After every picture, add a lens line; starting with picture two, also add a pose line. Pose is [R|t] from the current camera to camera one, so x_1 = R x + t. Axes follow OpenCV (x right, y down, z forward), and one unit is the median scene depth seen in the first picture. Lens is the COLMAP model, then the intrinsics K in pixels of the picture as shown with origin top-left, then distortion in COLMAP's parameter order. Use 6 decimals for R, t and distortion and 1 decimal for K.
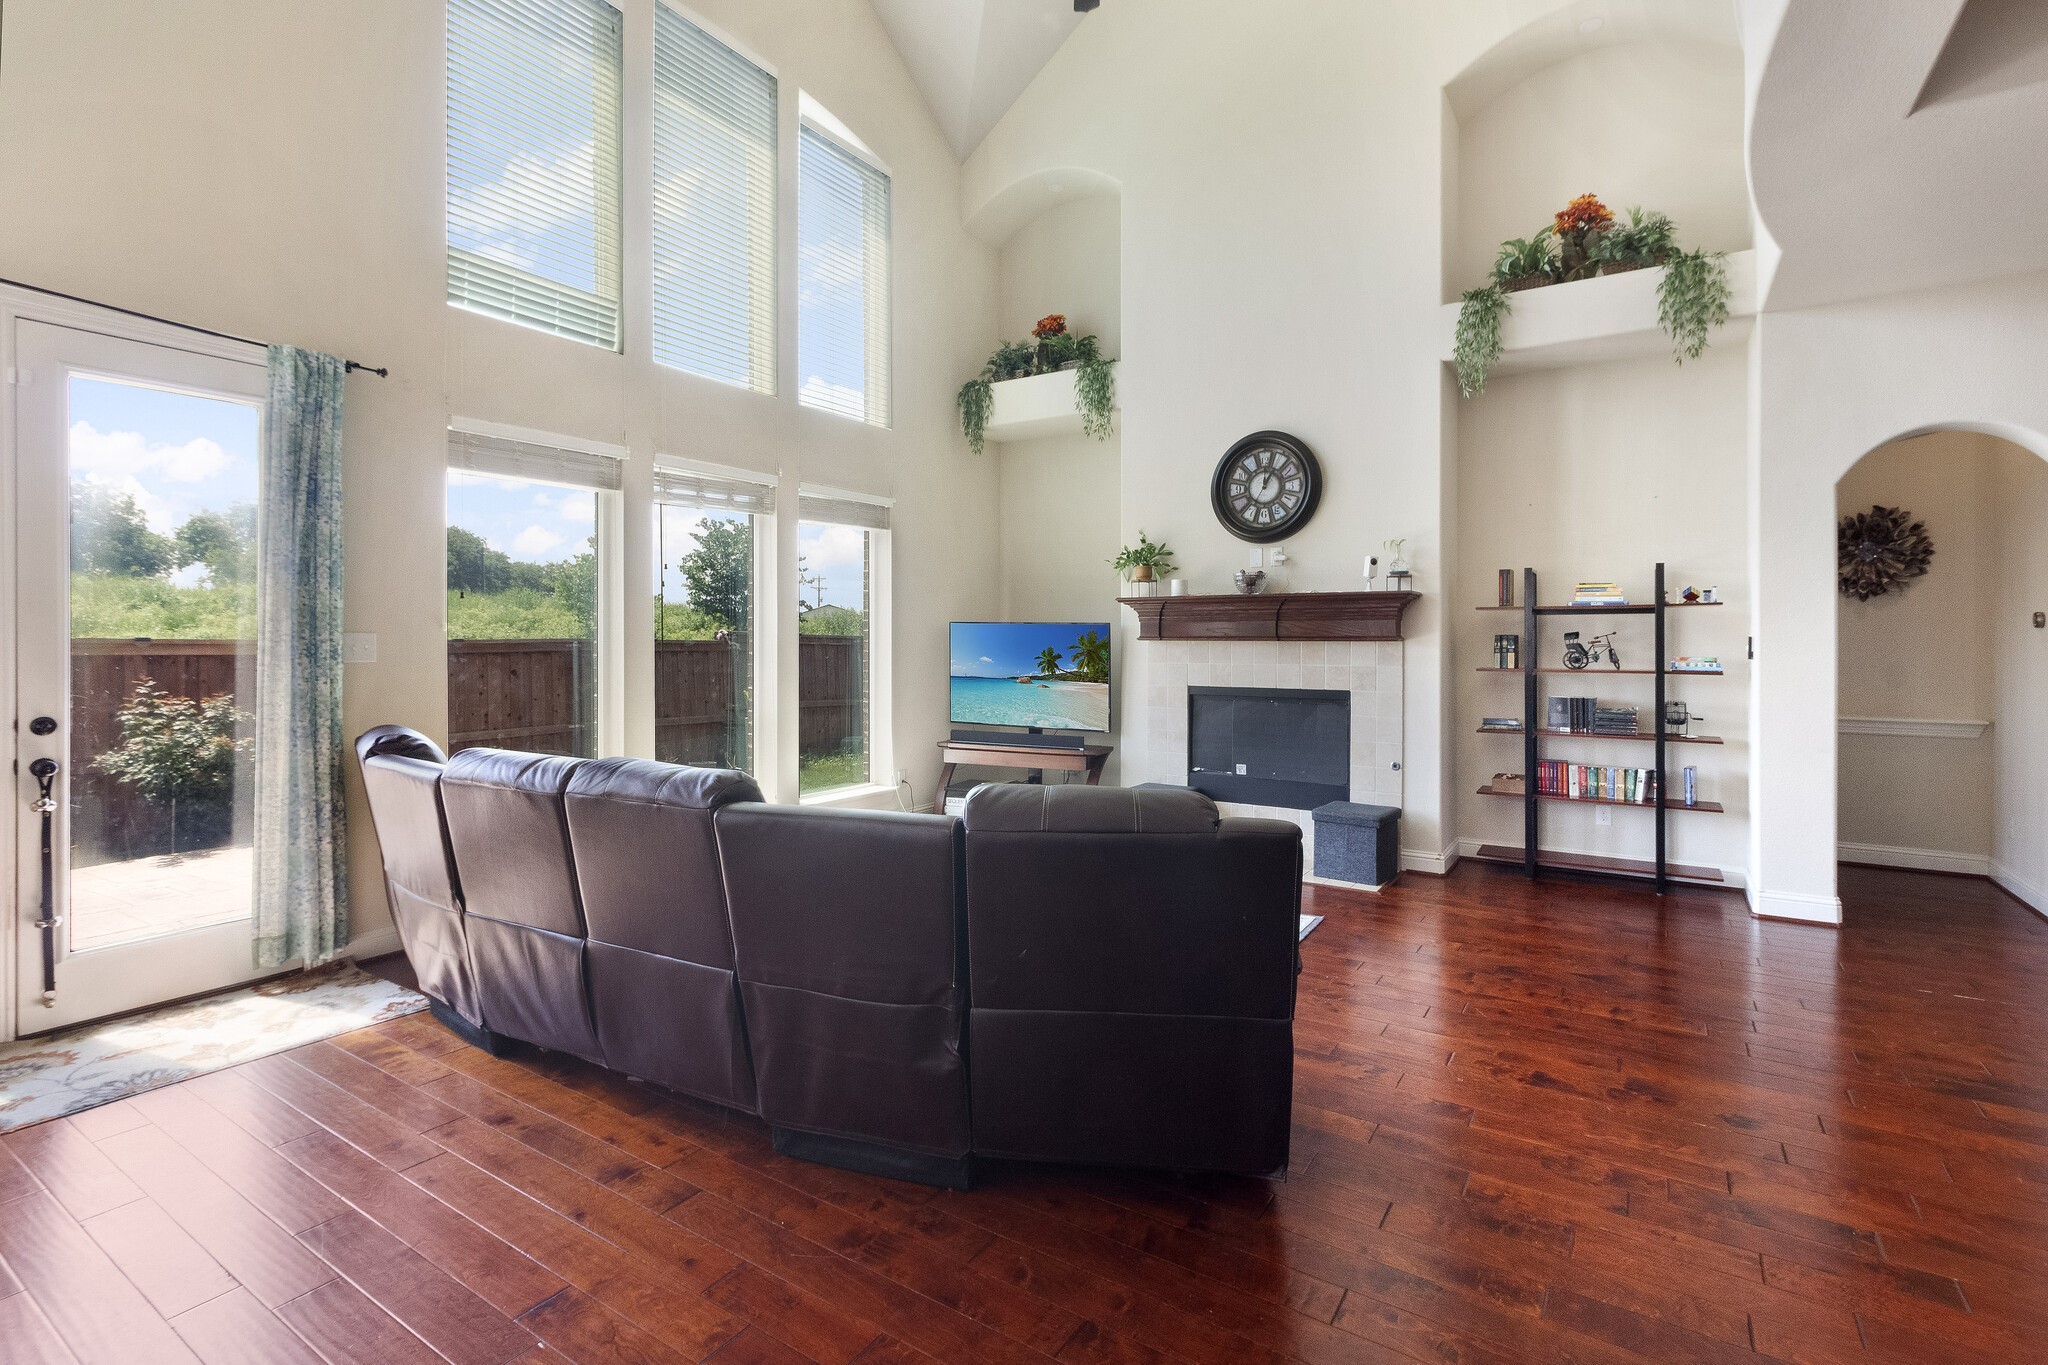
lens RADIAL K [[950.7, 0, 1031.0], [0, 950.7, 639.0], [0, 0, 1]] dist [0.004862, 0.000255]
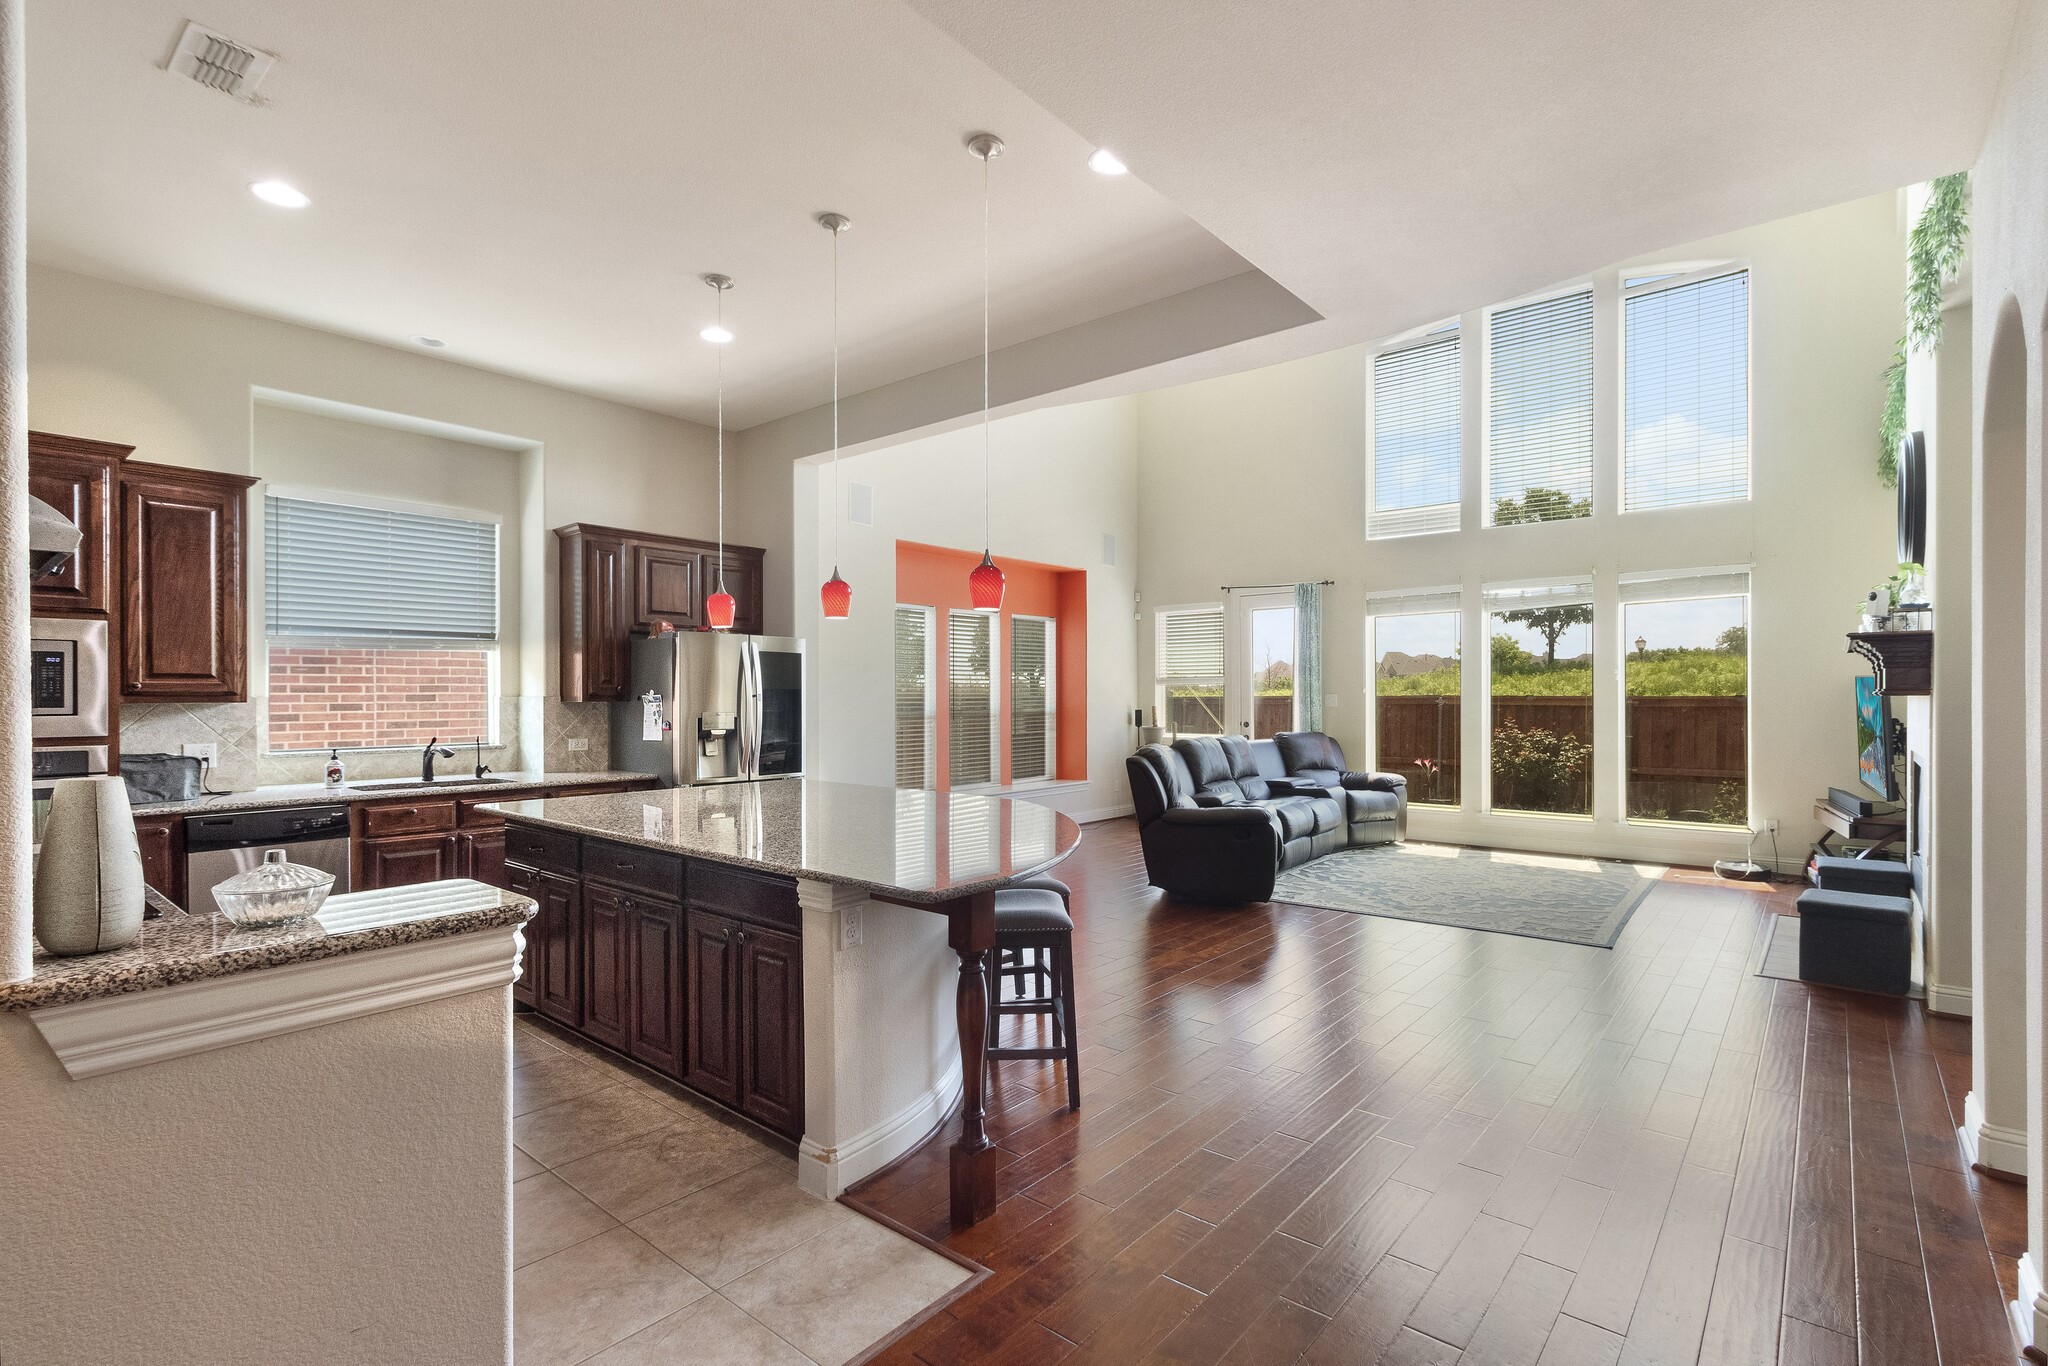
lens RADIAL K [[955.1, 0, 1032.2], [0, 955.1, 691.3], [0, 0, 1]] dist [0.005330, 0.000241]
pose [[-0.124945, -0.006327, -0.992143, 1.154167], [0.004226, 0.999967, -0.006909, 0.000375], [0.992155, -0.005056, -0.124914, 0.372281]]
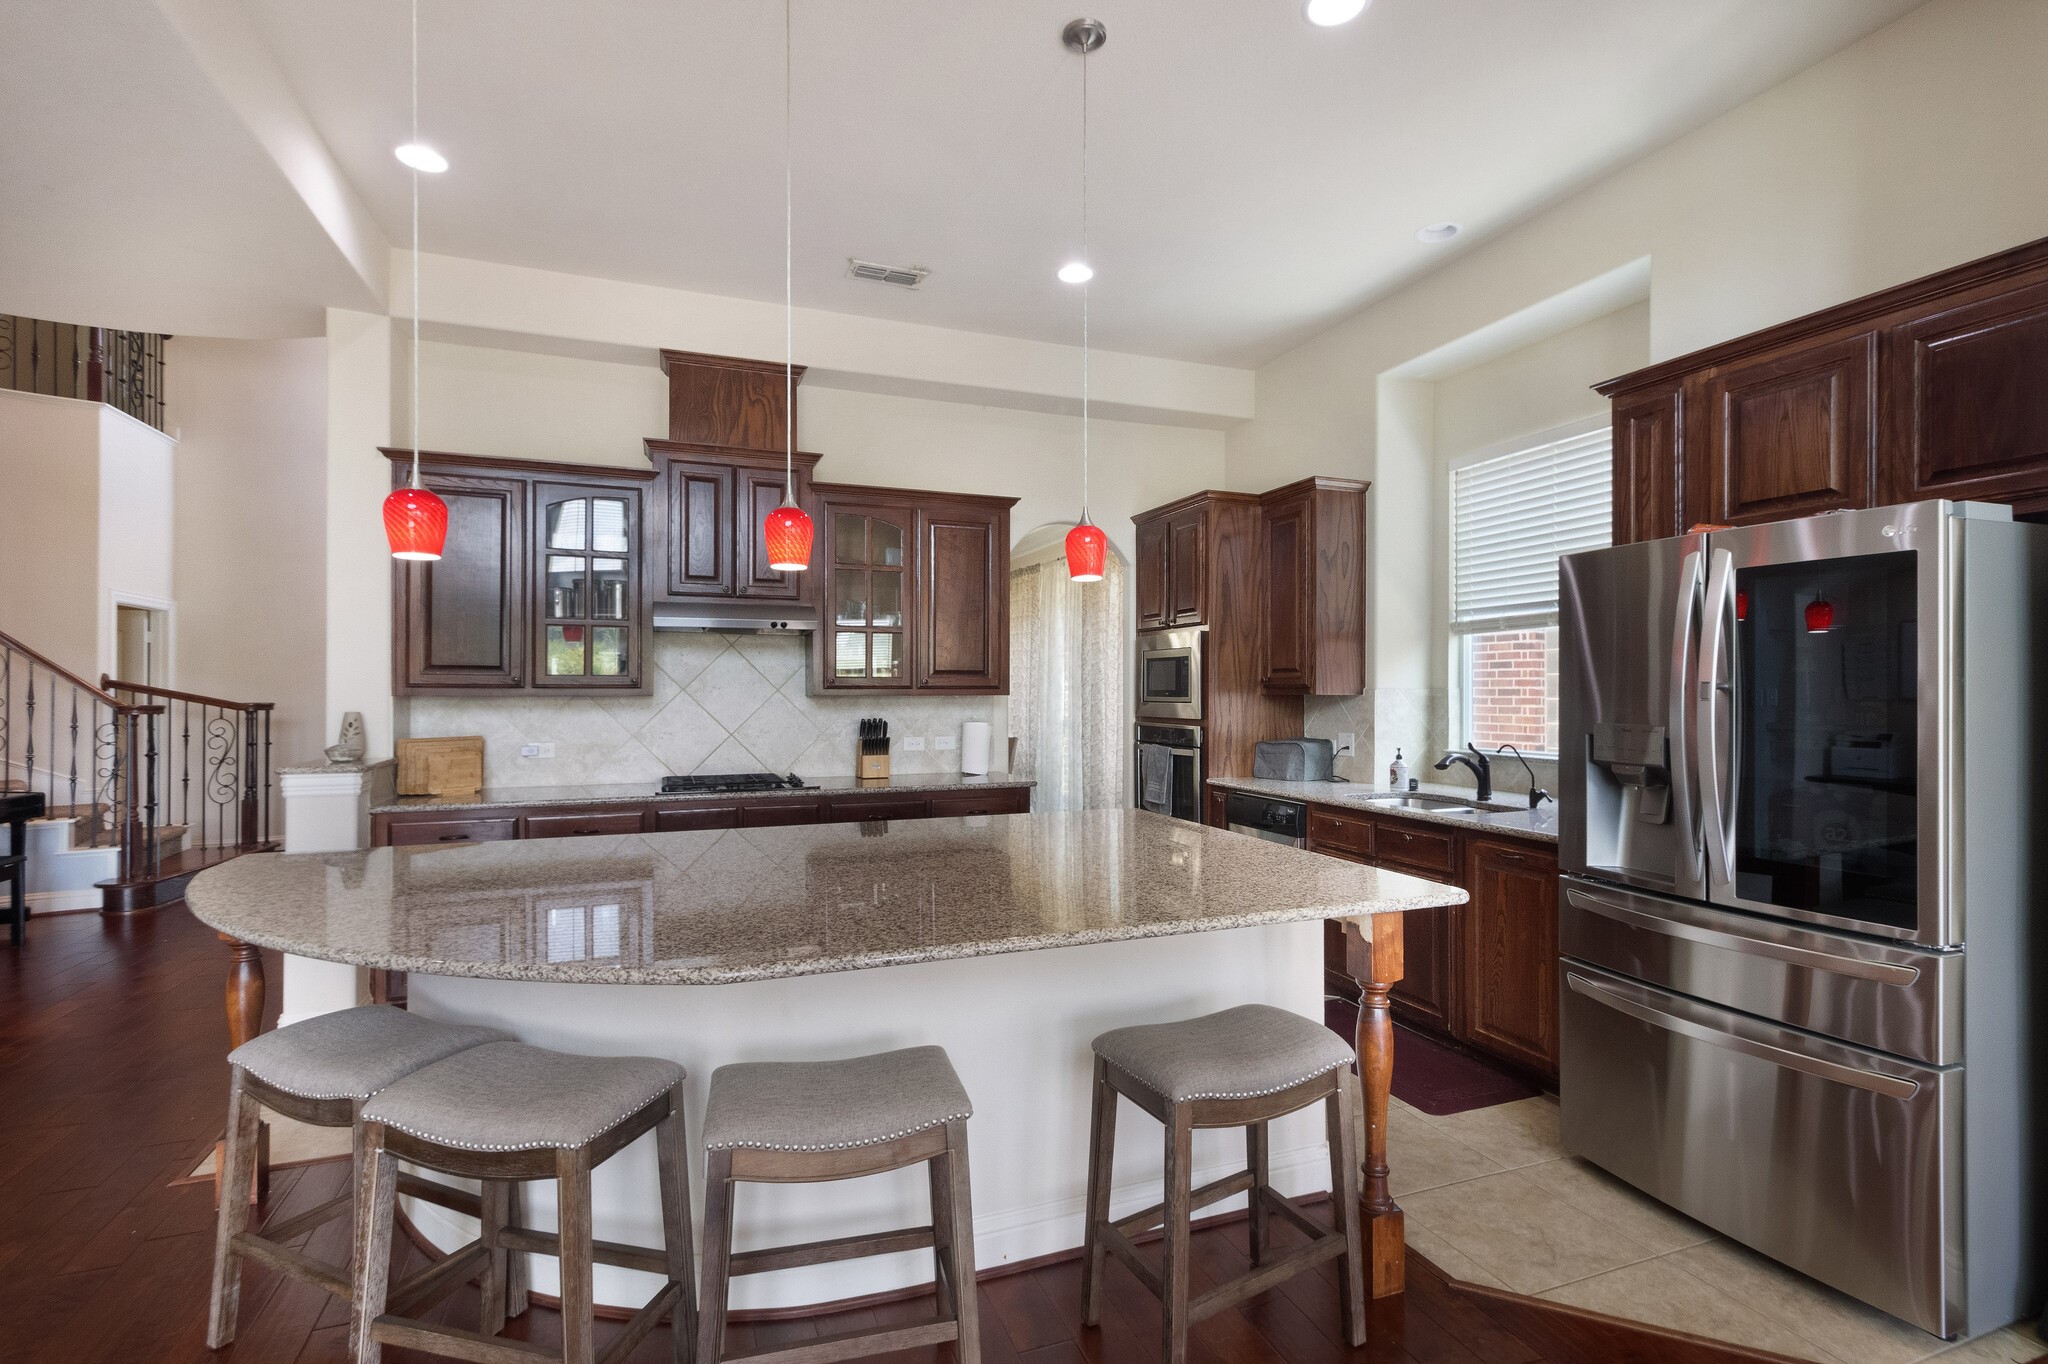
lens RADIAL K [[955.1, 0, 1032.2], [0, 955.1, 690.3], [0, 0, 1]] dist [0.005330, 0.000241]
pose [[-0.809774, -0.001617, 0.586740, 0.202677], [-0.003281, 0.999993, -0.001773, 0.000005], [-0.586733, -0.003361, -0.809774, 0.433789]]
